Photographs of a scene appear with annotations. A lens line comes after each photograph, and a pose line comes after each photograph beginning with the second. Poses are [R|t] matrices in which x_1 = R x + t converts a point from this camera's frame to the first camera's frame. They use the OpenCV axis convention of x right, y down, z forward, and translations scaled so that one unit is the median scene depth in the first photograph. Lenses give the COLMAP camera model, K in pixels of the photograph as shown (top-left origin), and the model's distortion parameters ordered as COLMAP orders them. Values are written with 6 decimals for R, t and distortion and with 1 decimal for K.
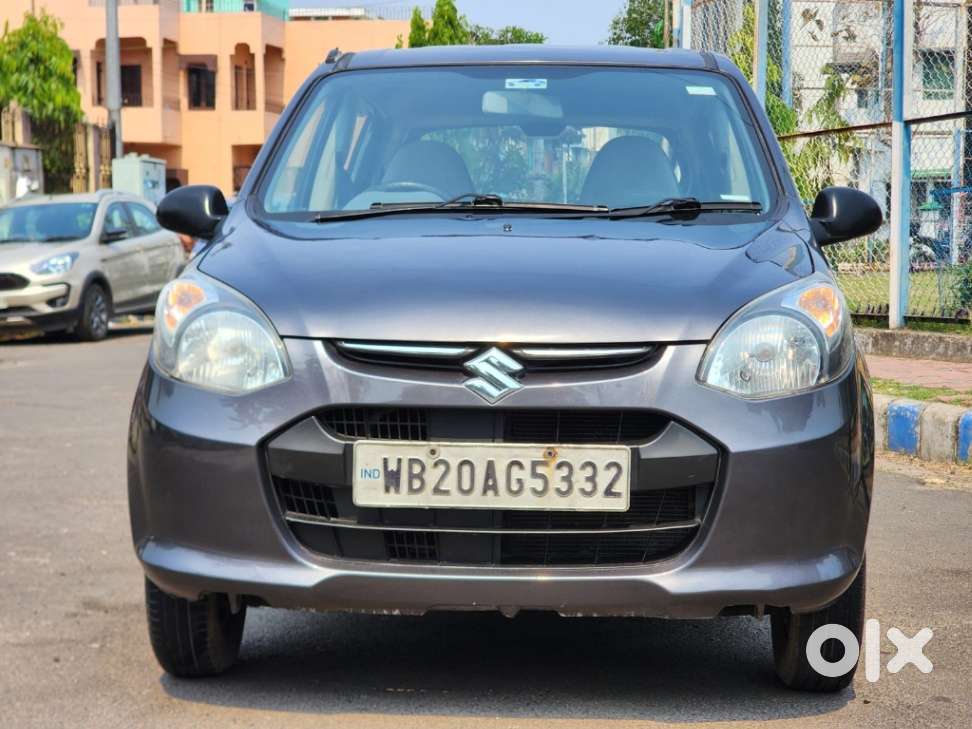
lens RADIAL K [[1809.7, 0, 483.9], [0, 1809.7, 364.3], [0, 0, 1]] dist [-0.036351, 0.000000]
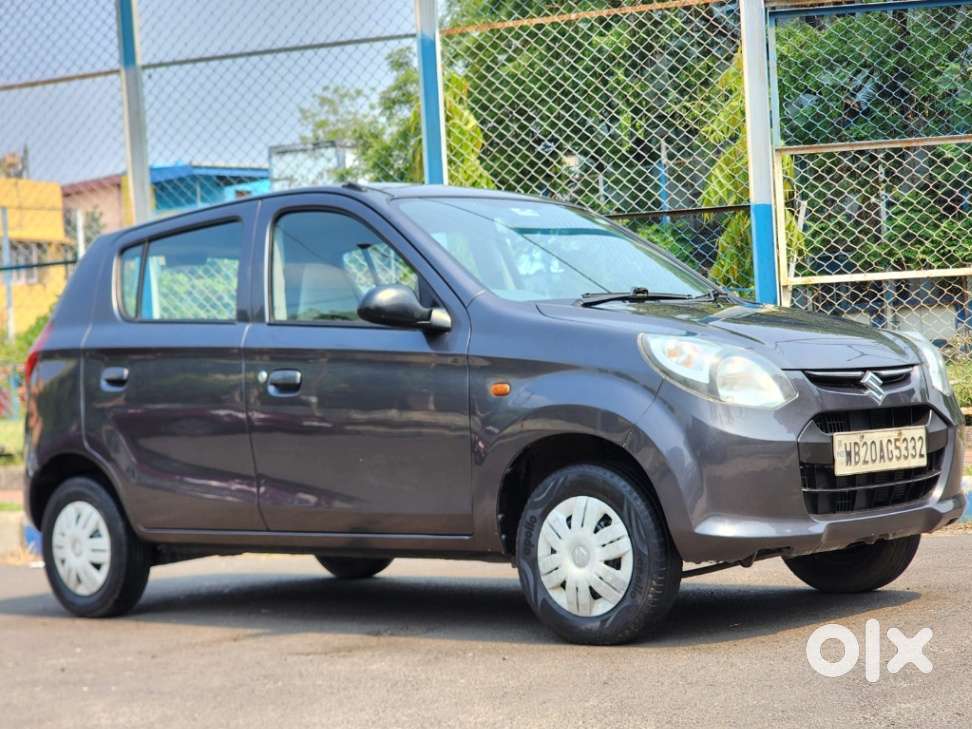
lens RADIAL K [[1809.7, 0, 486.3], [0, 1809.7, 361.2], [0, 0, 1]] dist [-0.036351, 0.000000]
pose [[0.683875, -0.031538, 0.728917, -1.385462], [0.104383, 0.993017, -0.054967, 0.035298], [-0.722094, 0.113677, 0.682391, 0.160087]]
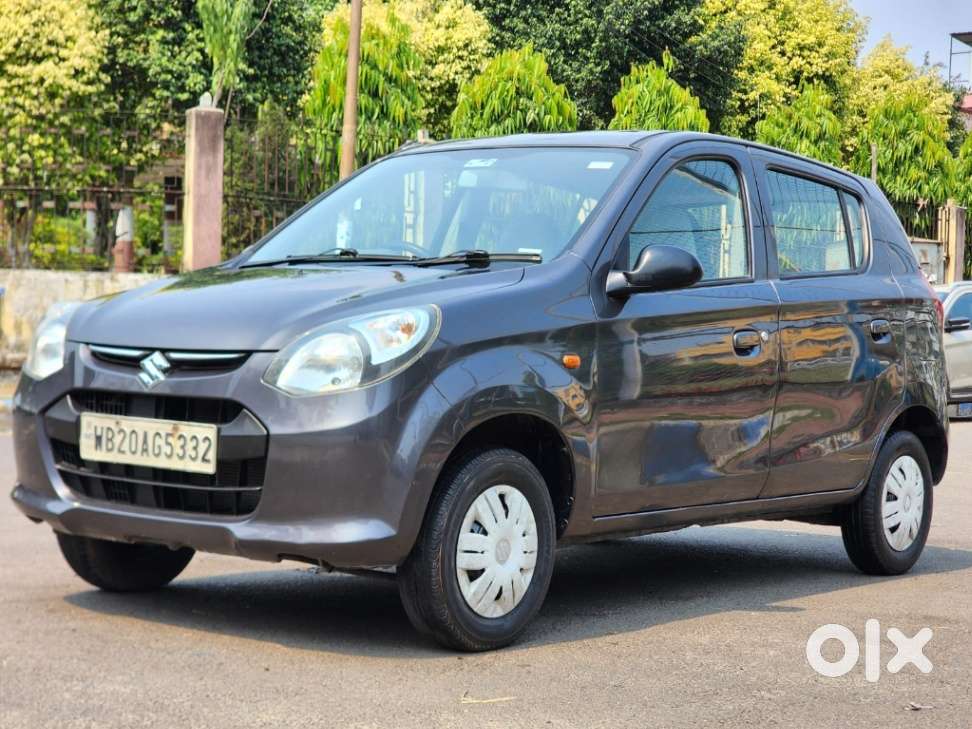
lens RADIAL K [[1809.7, 0, 486.5], [0, 1809.7, 364.5], [0, 0, 1]] dist [-0.036351, 0.000000]
pose [[0.793112, 0.026020, -0.608520, 1.060608], [-0.061343, 0.997420, -0.037301, 0.037737], [0.605979, 0.066912, 0.792661, 0.048453]]
